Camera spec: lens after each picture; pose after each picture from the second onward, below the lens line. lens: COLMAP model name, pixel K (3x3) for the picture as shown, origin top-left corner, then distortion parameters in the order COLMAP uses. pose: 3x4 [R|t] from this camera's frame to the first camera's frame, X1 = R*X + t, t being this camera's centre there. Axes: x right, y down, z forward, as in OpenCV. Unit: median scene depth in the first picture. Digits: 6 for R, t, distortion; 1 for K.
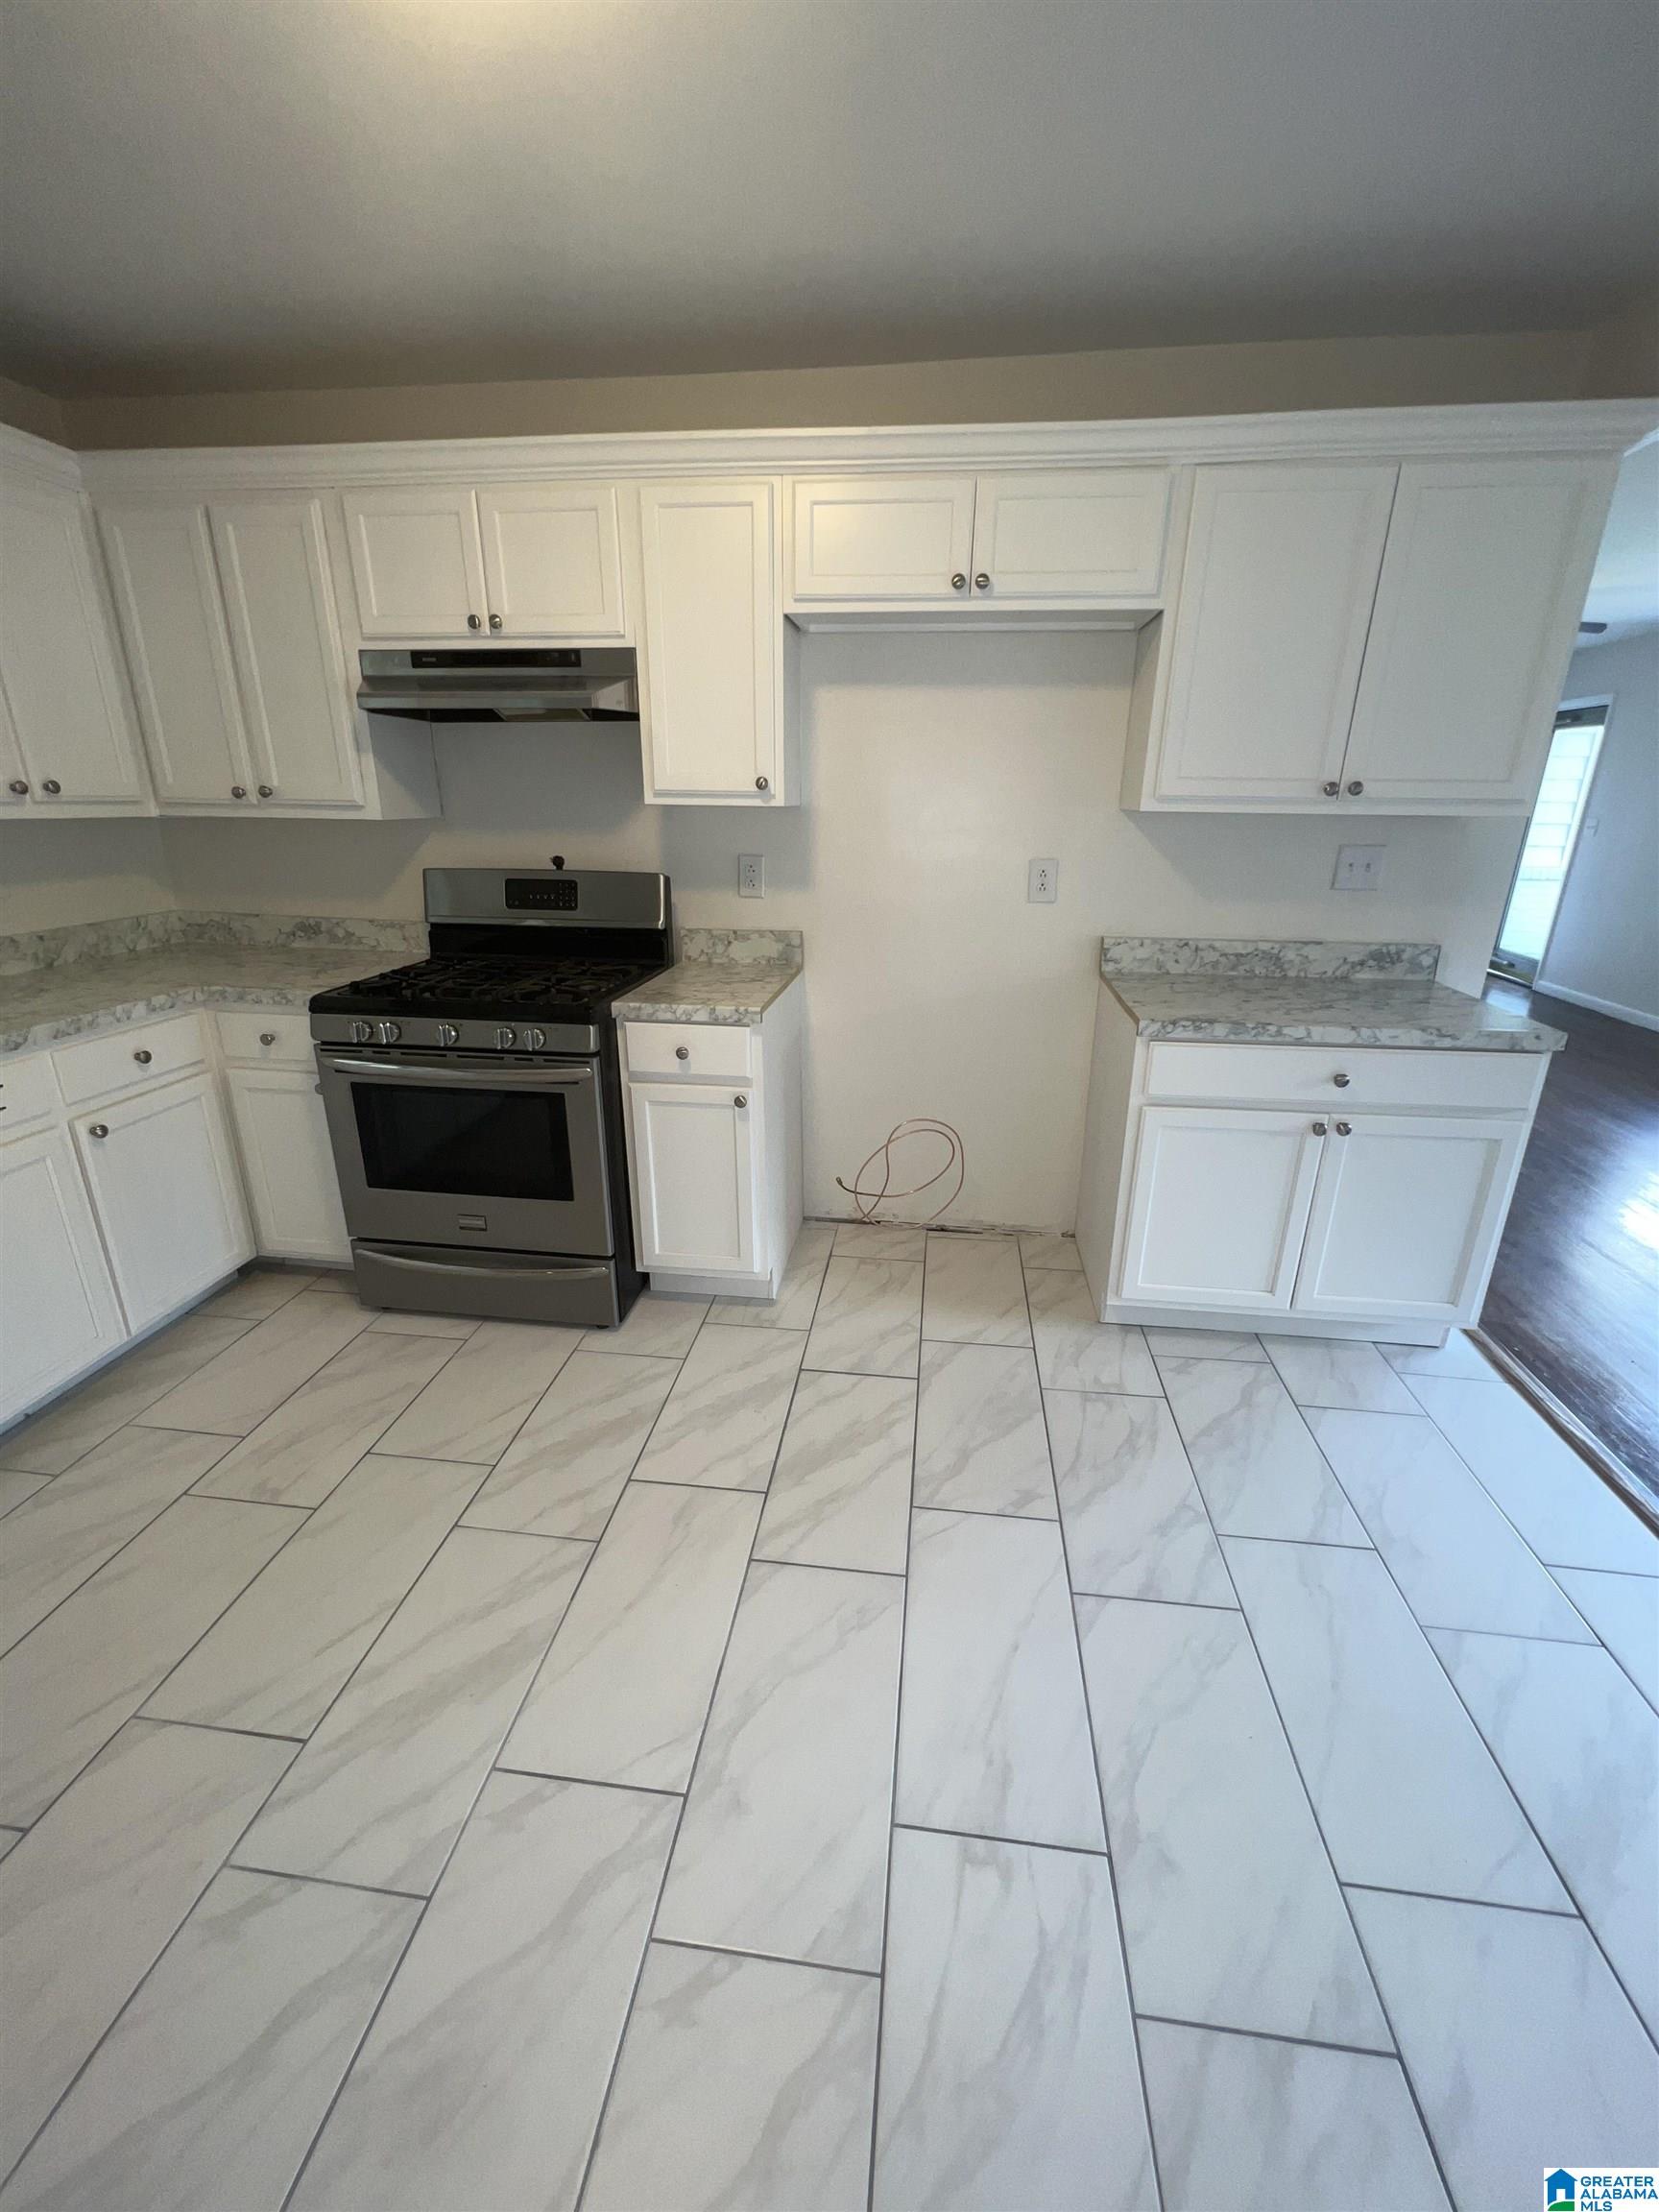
lens RADIAL K [[889.5, 0, 832.5], [0, 889.5, 1101.4], [0, 0, 1]] dist [-0.002138, 0.000363]
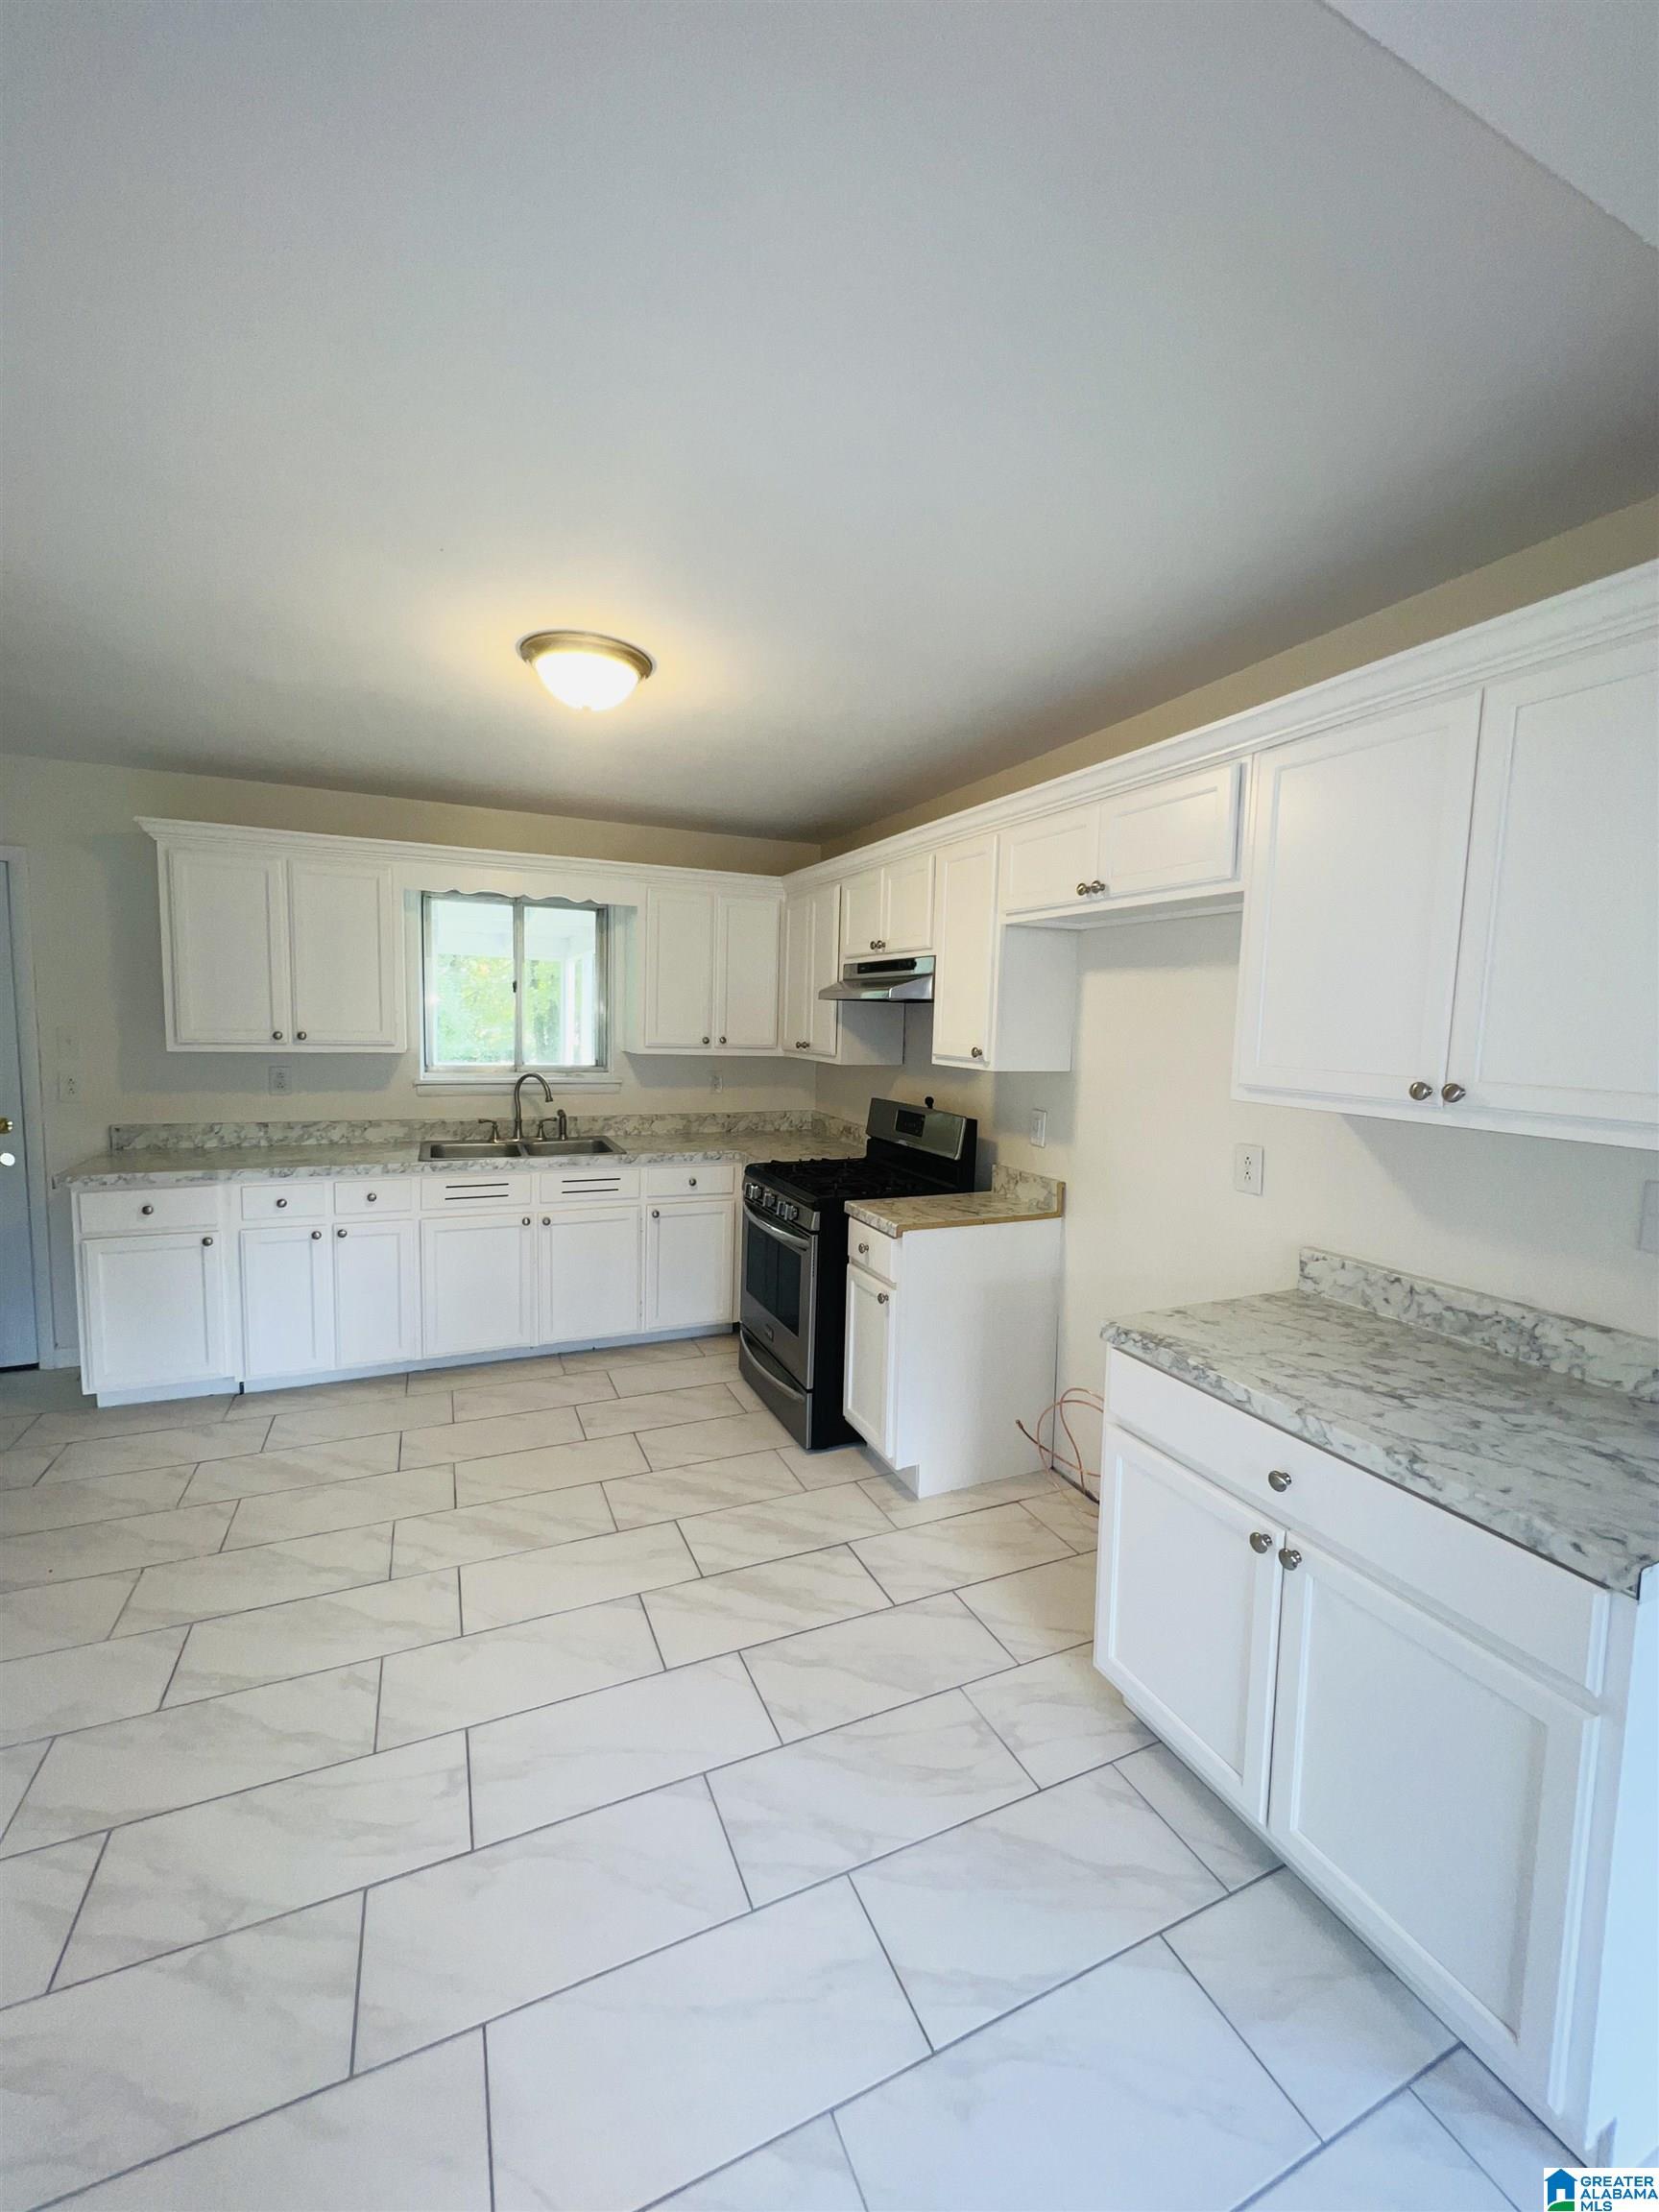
lens RADIAL K [[889.5, 0, 830.4], [0, 889.5, 1100.0], [0, 0, 1]] dist [-0.002138, 0.000363]
pose [[0.517017, 0.083636, -0.851879, 0.879604], [-0.298903, 0.950207, -0.088118, -0.130129], [0.802091, 0.300187, 0.516272, 0.231448]]
